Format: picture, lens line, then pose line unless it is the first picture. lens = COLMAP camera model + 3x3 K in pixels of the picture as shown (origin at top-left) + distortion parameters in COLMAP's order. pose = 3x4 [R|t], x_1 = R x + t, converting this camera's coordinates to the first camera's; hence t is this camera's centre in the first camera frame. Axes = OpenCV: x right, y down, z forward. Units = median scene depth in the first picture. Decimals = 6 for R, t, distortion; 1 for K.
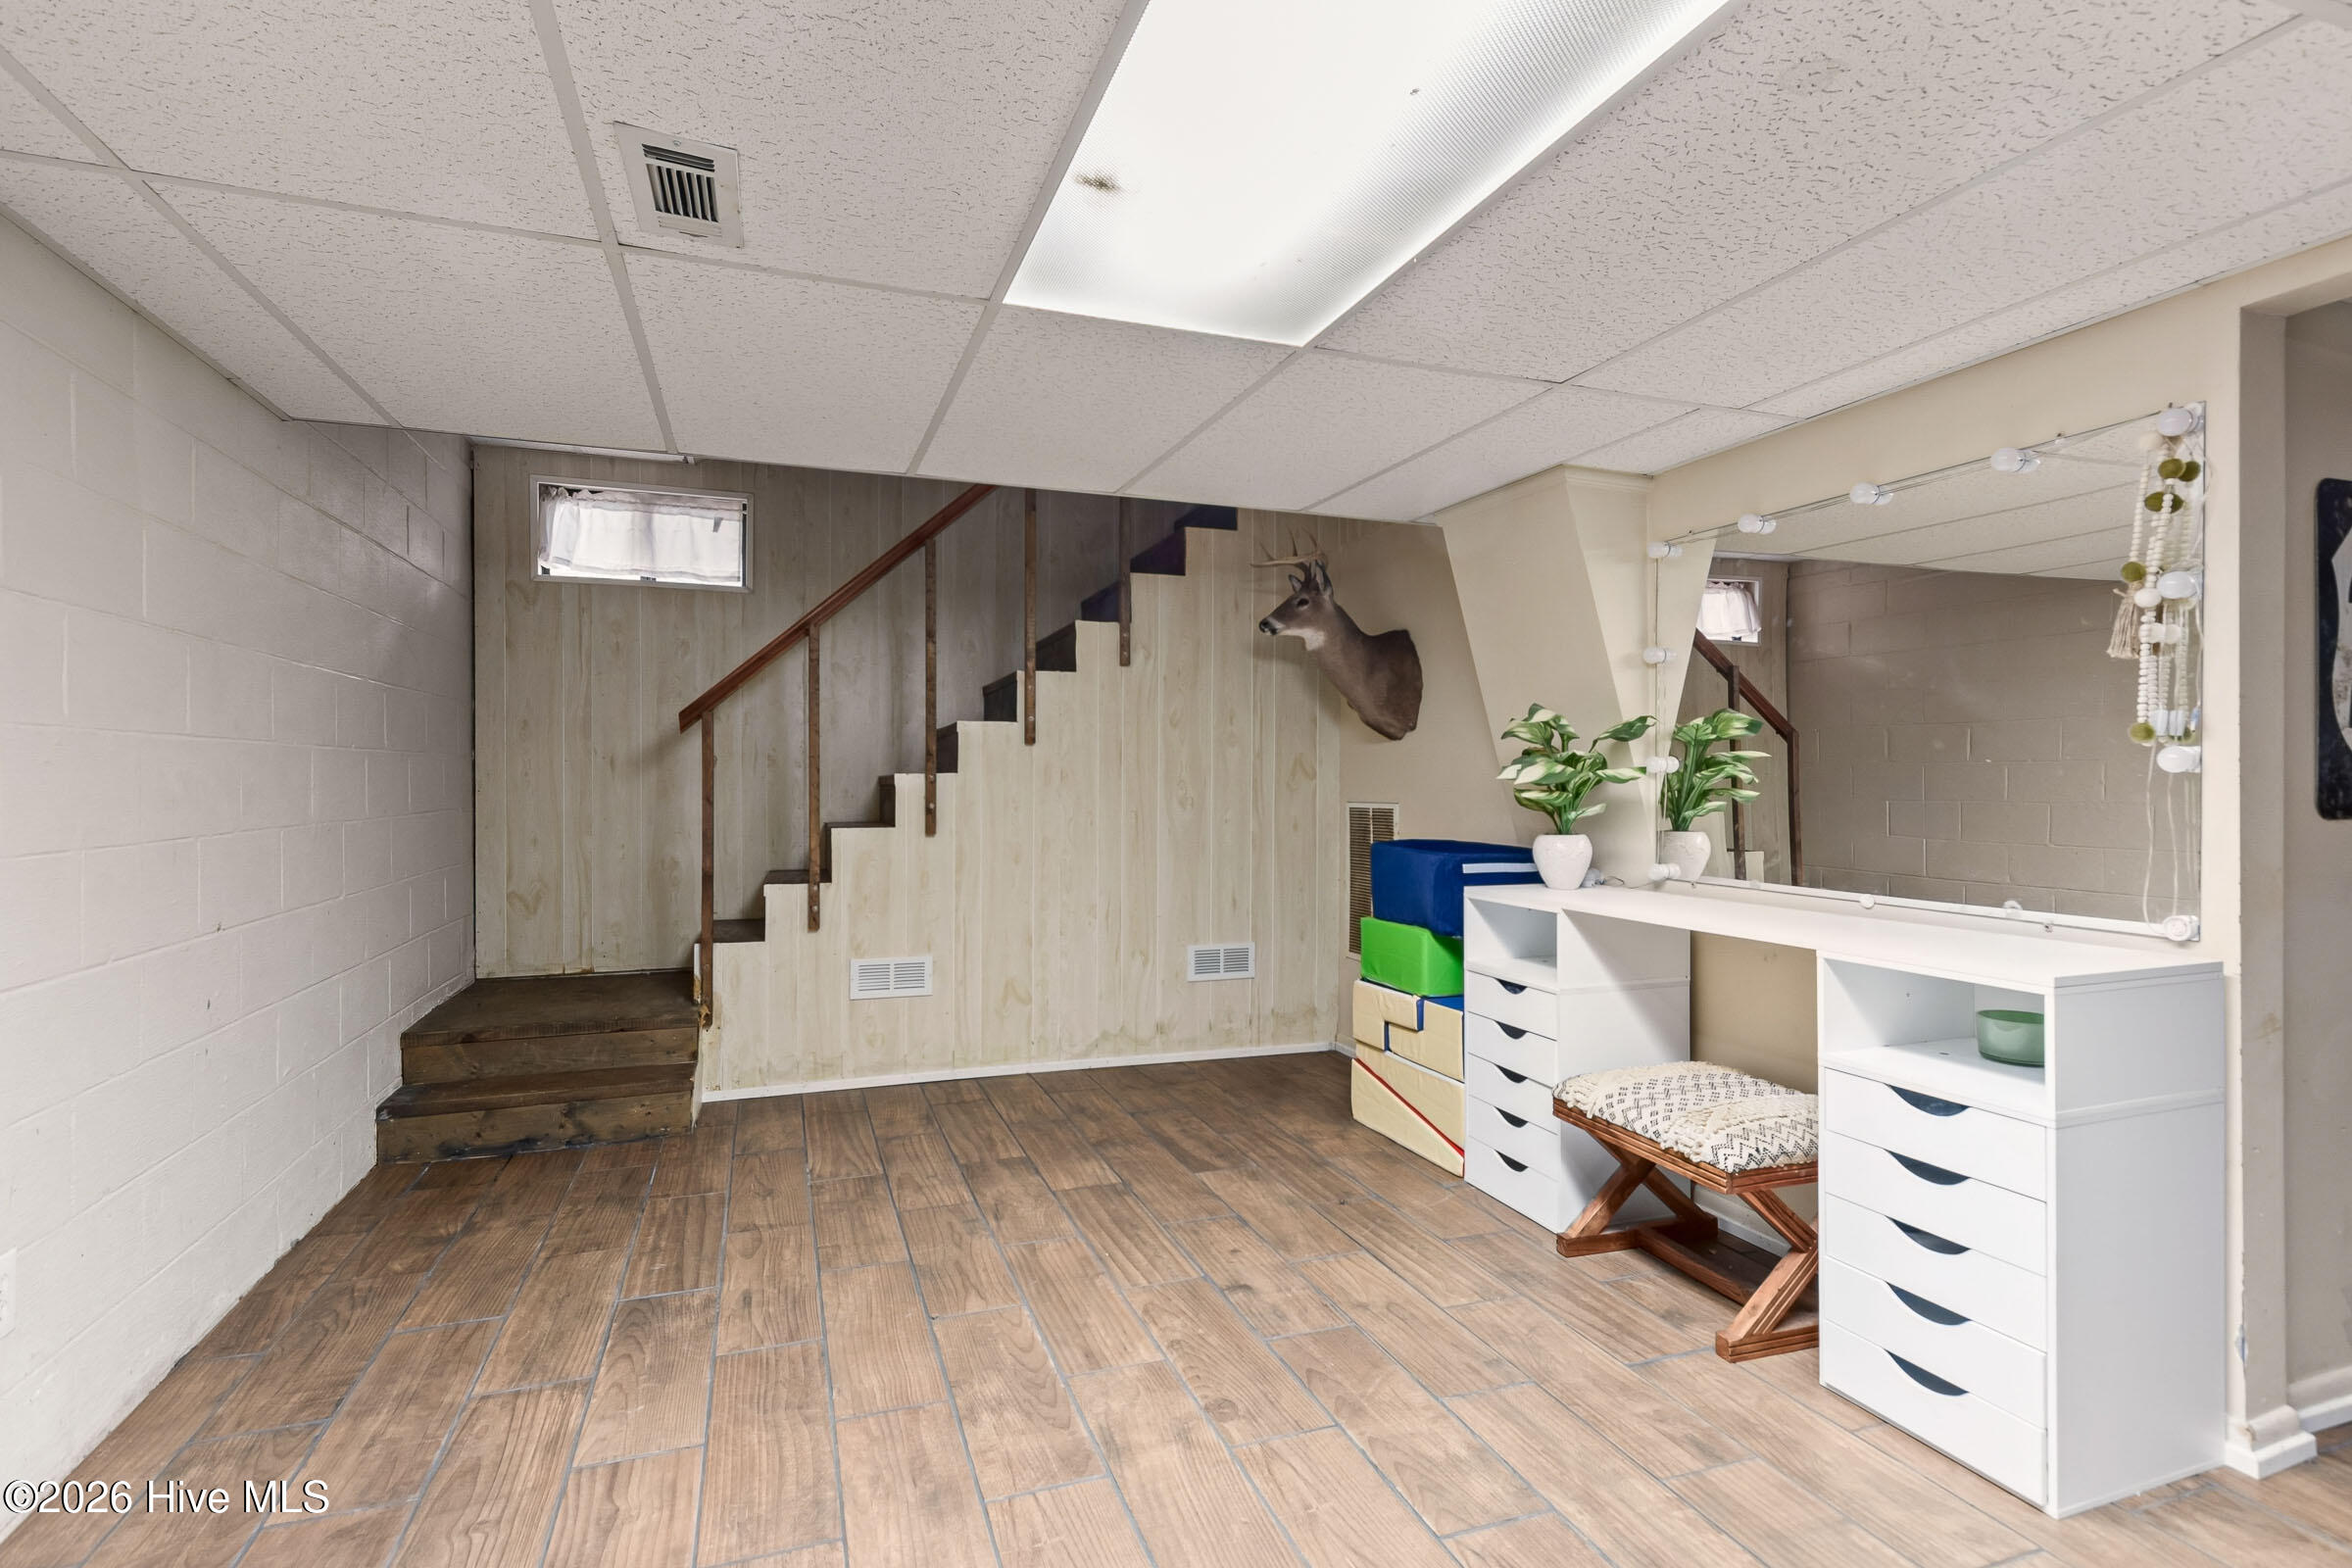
lens RADIAL K [[1106.6, 0, 1138.4], [0, 1106.6, 787.6], [0, 0, 1]] dist [0.006990, -0.000136]
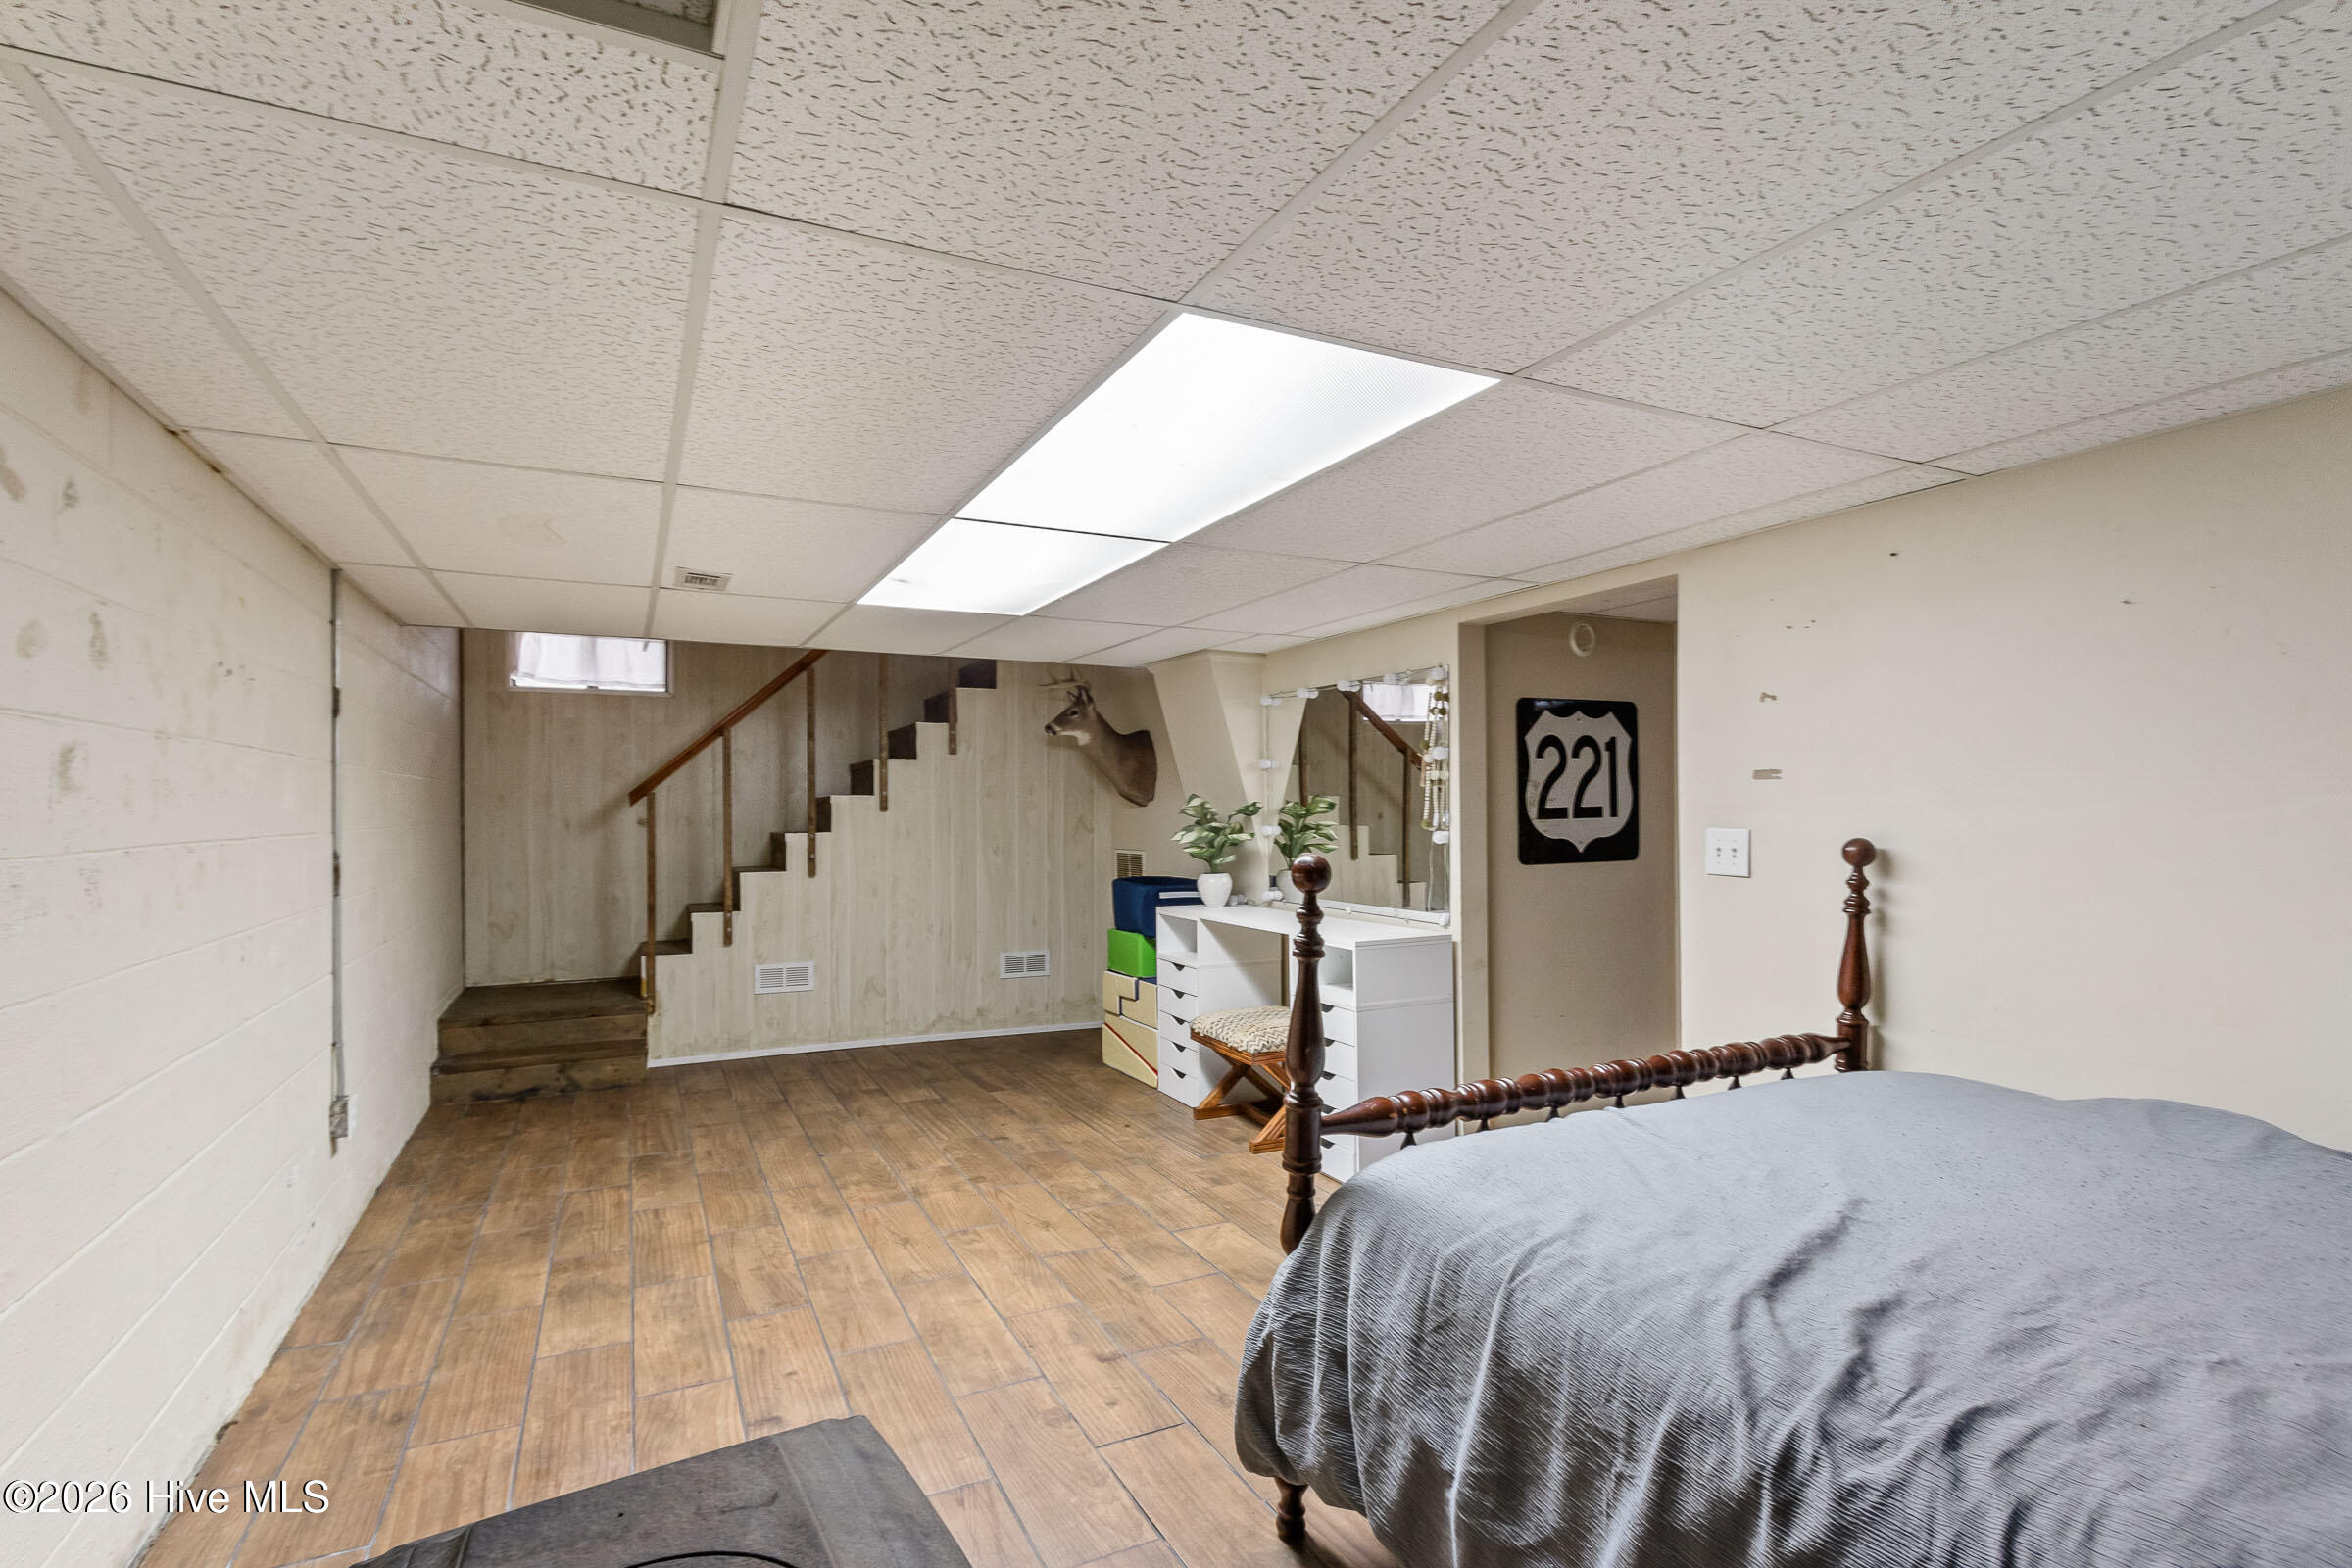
lens RADIAL K [[1106.6, 0, 1133.3], [0, 1106.6, 819.4], [0, 0, 1]] dist [0.006990, -0.000136]
pose [[0.994002, -0.005844, 0.109206, 0.090616], [0.005737, 0.999983, 0.001292, -0.040791], [-0.109212, -0.000658, 0.994018, -0.616142]]
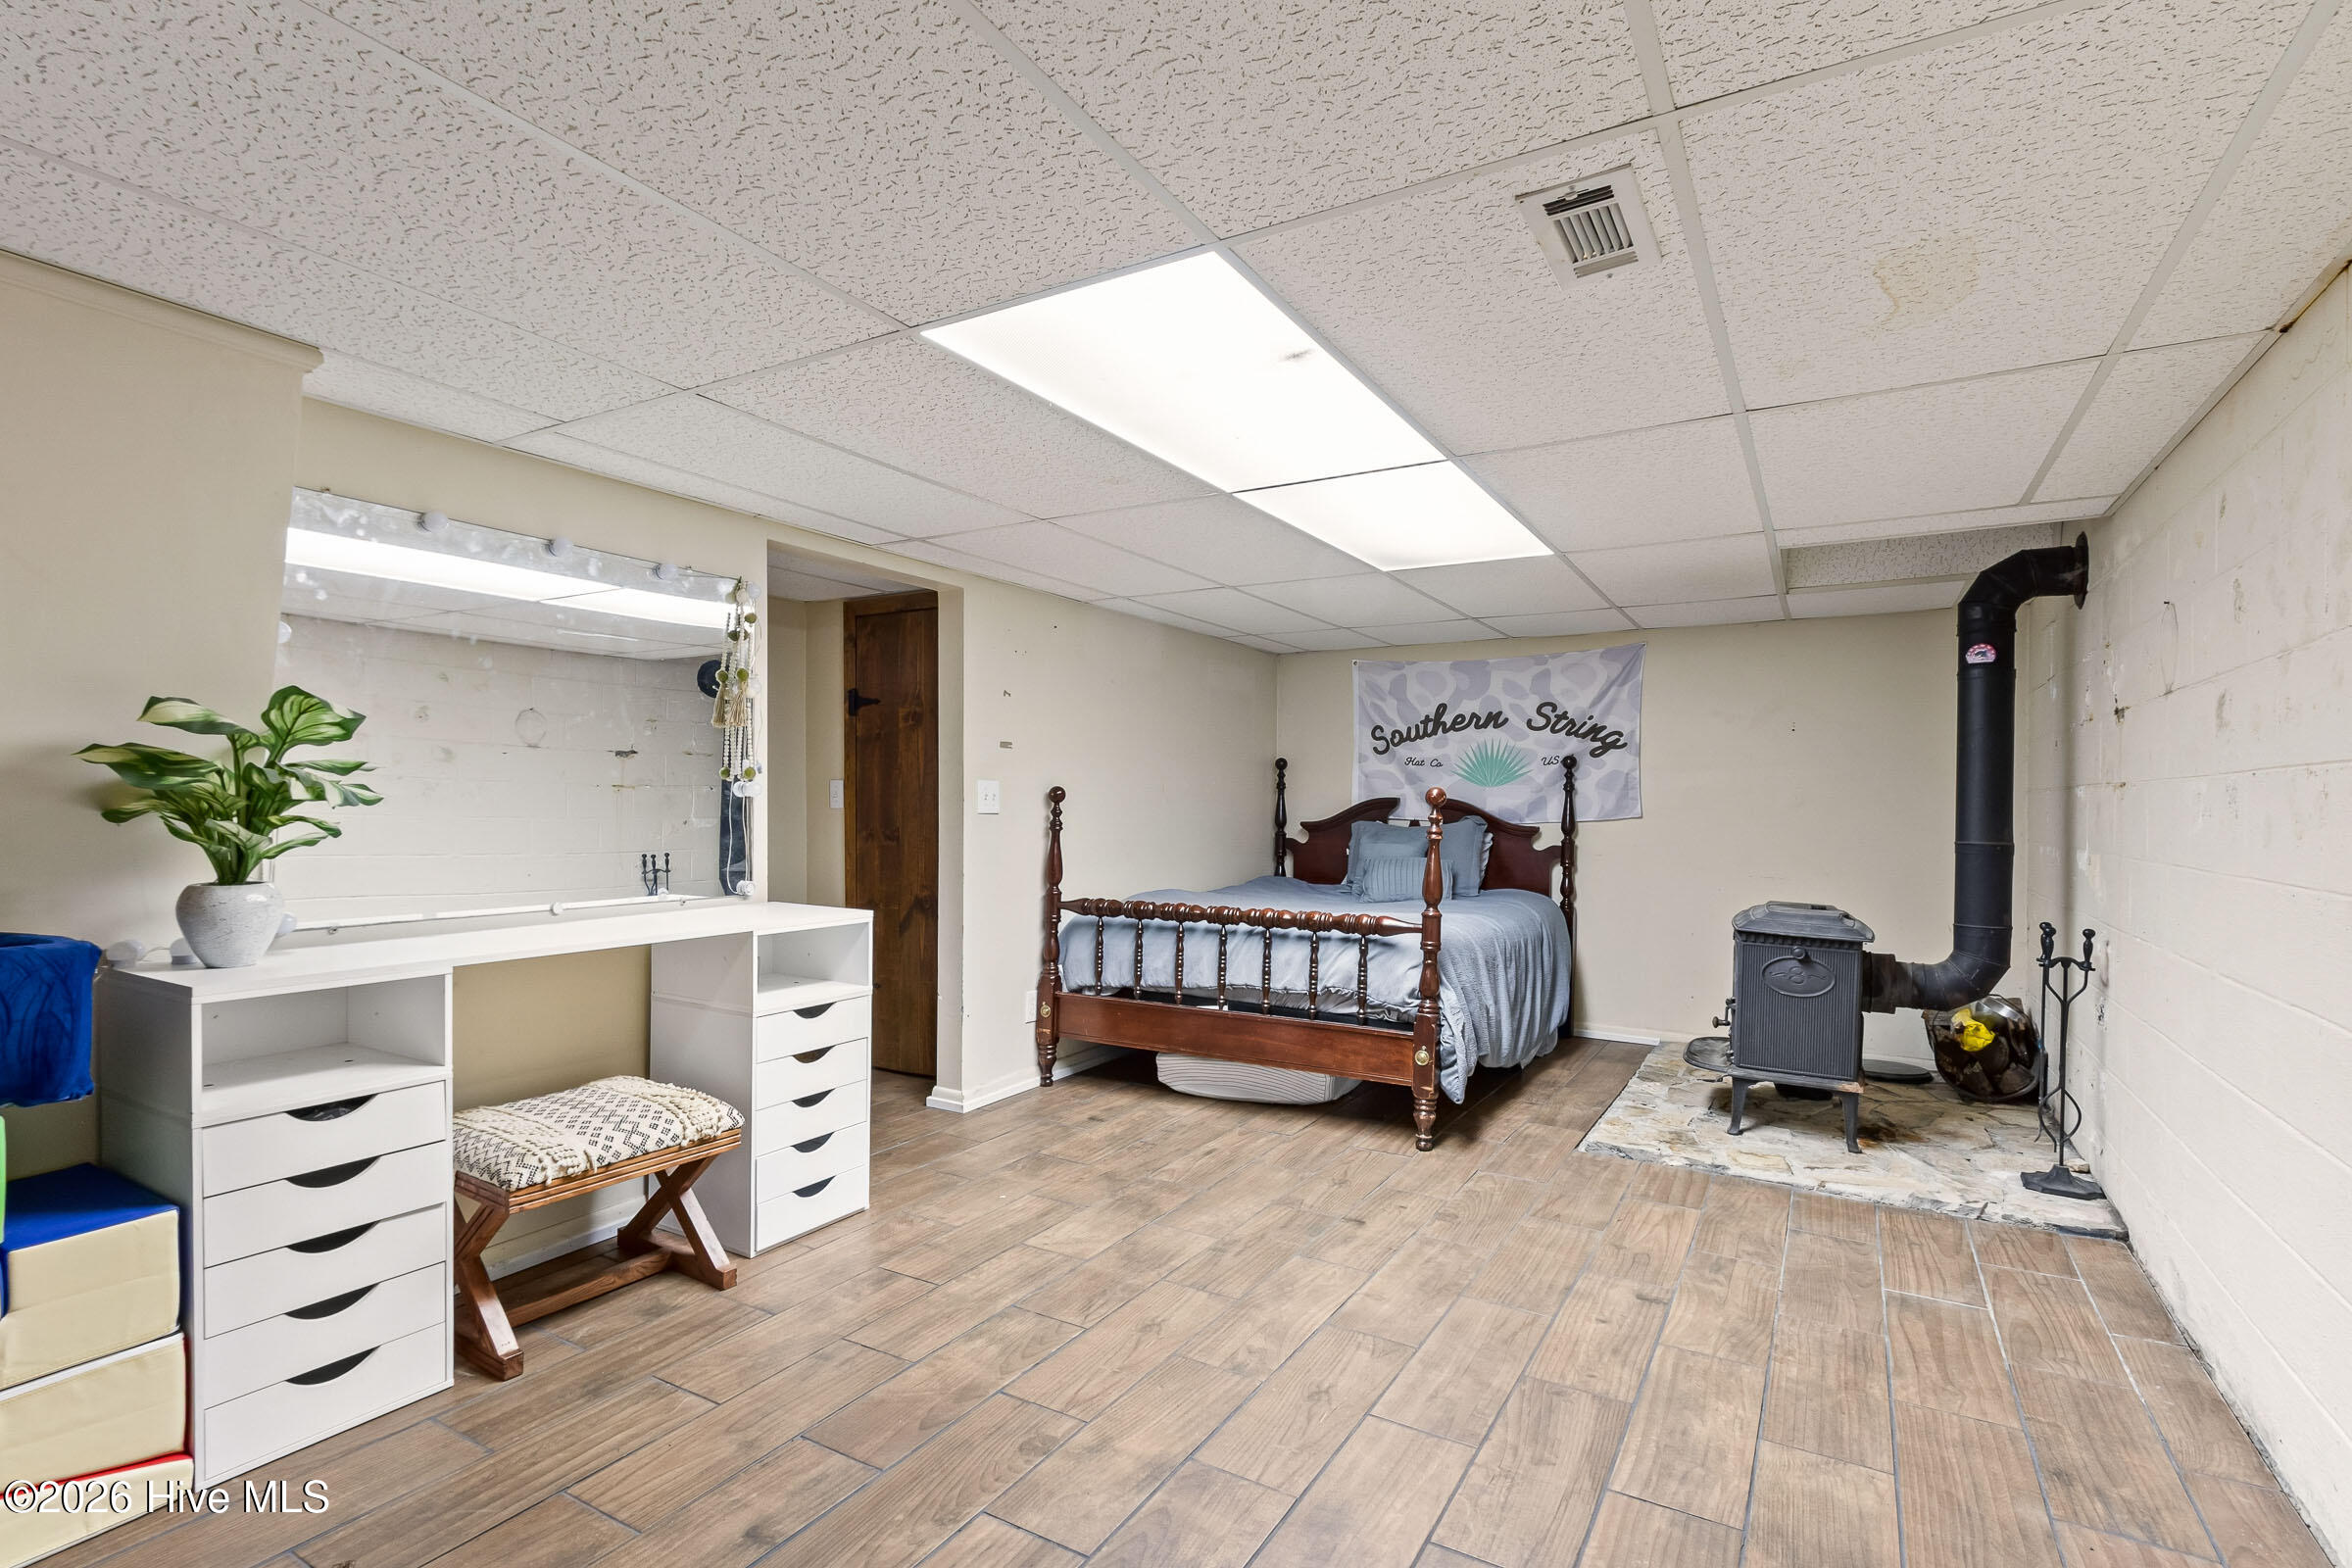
lens RADIAL K [[1106.6, 0, 1165.8], [0, 1106.6, 815.9], [0, 0, 1]] dist [0.006990, -0.000136]
pose [[-0.646373, -0.018479, 0.762798, -0.490181], [-0.002781, 0.999757, 0.021862, -0.014156], [-0.763017, 0.012010, -0.646267, 1.022884]]
